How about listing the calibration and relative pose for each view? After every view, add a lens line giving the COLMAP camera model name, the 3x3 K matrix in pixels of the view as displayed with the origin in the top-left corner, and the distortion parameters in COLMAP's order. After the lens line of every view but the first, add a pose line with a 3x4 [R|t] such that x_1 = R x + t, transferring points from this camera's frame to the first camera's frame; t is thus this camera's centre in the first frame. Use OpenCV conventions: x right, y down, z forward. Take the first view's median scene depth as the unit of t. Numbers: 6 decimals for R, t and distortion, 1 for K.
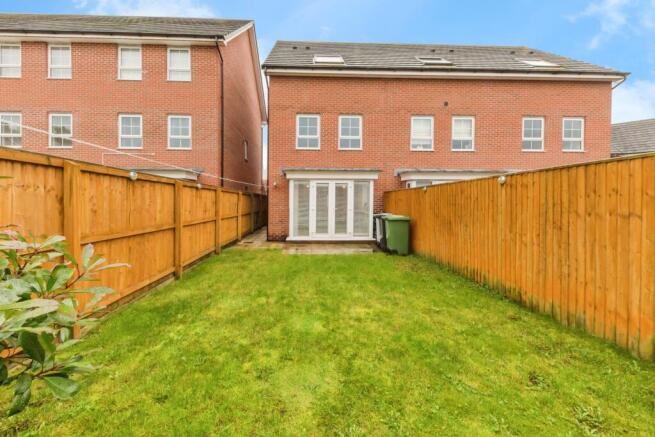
lens RADIAL K [[226.3, 0, 326.8], [0, 226.3, 203.8], [0, 0, 1]] dist [0.000010, -0.000001]
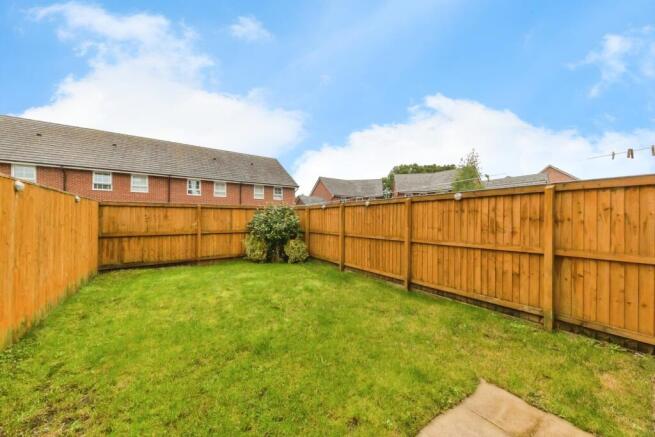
lens RADIAL K [[232.8, 0, 327.5], [0, 232.8, 218.5], [0, 0, 1]] dist [0.000064, -0.000002]
pose [[-0.837233, -0.001324, -0.546845, 0.345182], [-0.003968, 0.999985, 0.003653, -0.013964], [0.546832, 0.005229, -0.837226, 2.167690]]
